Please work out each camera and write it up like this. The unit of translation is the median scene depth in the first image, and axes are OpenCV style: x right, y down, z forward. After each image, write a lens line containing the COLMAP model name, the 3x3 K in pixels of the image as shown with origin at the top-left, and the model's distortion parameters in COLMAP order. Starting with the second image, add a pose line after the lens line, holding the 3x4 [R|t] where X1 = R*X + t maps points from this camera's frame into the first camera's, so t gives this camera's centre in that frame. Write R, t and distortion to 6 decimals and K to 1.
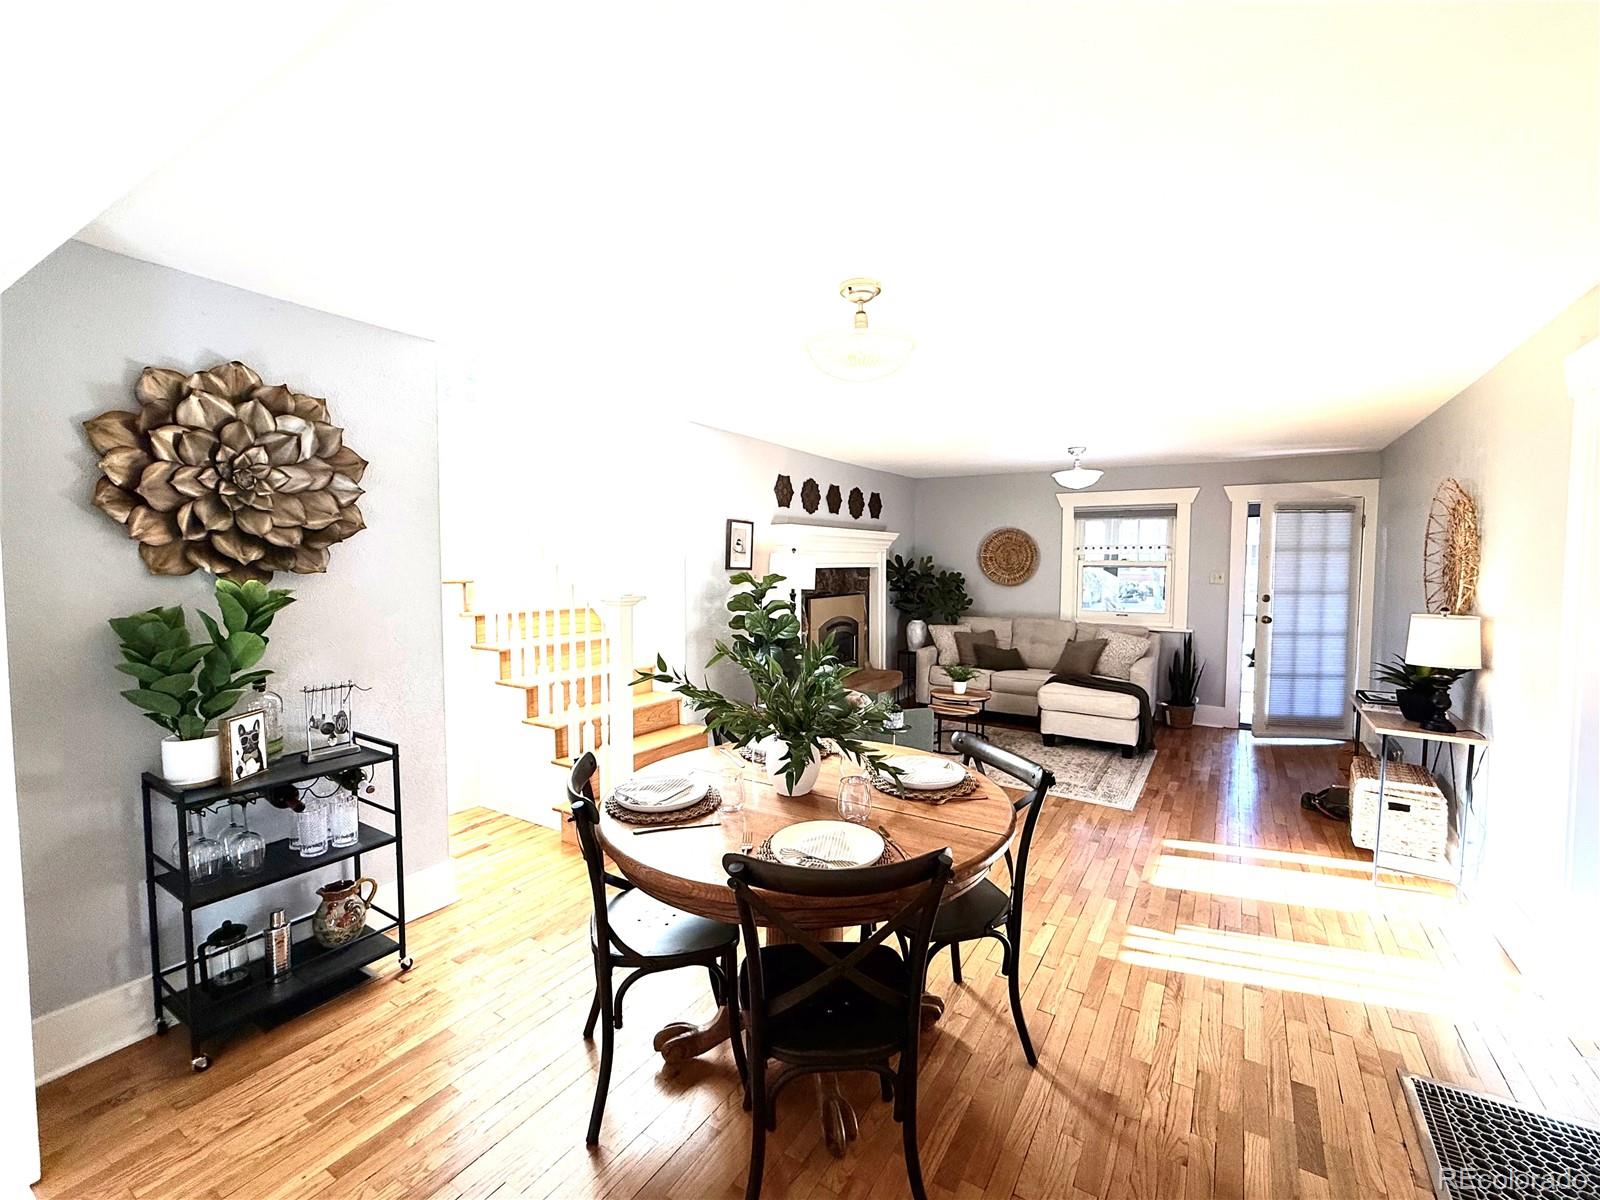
lens RADIAL K [[697.2, 0, 803.9], [0, 697.2, 597.4], [0, 0, 1]] dist [-0.000361, -0.000025]
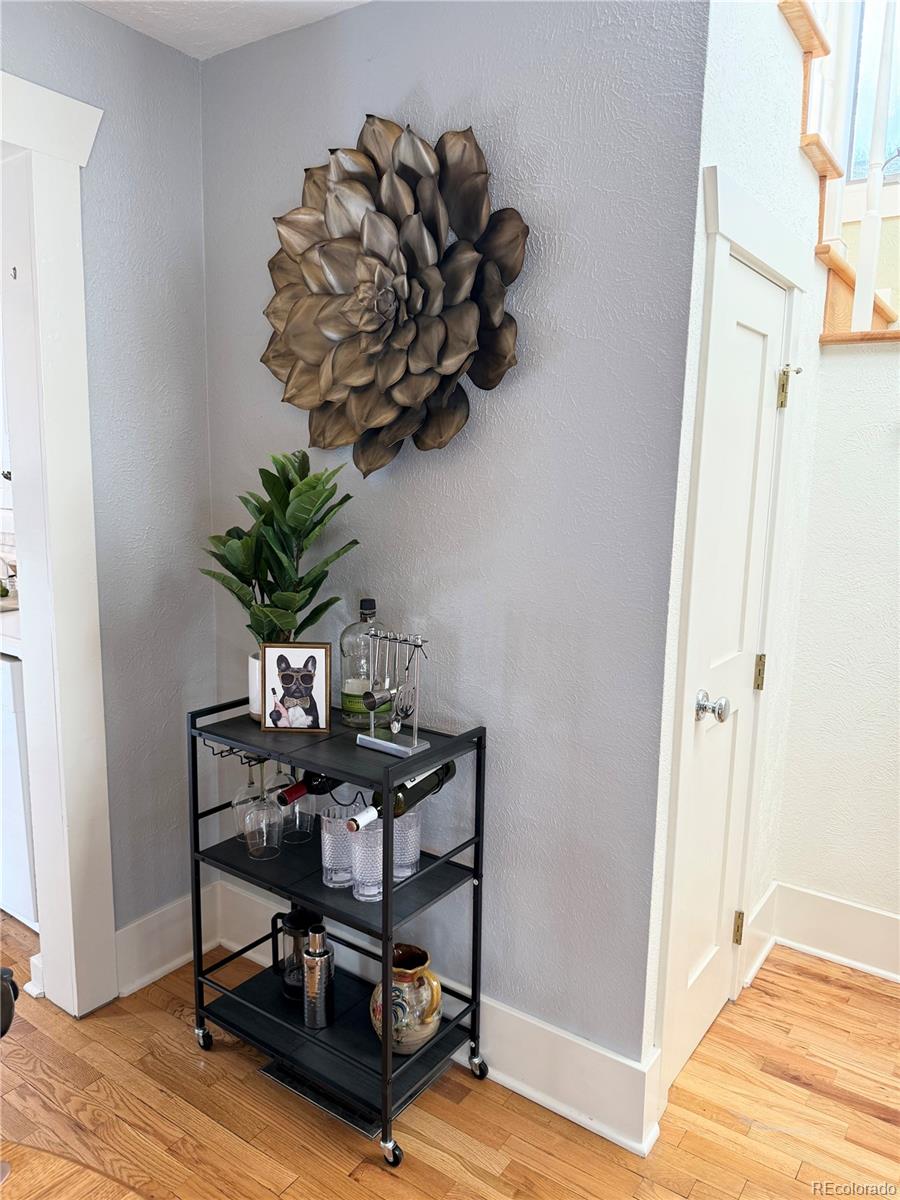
lens RADIAL K [[865.5, 0, 451.8], [0, 865.5, 601.0], [0, 0, 1]] dist [0.034701, 0.000103]
pose [[-0.048312, 0.159960, -0.985941, 0.061251], [-0.082038, 0.983123, 0.163523, -0.034061], [0.995458, 0.088785, -0.034374, 1.181953]]
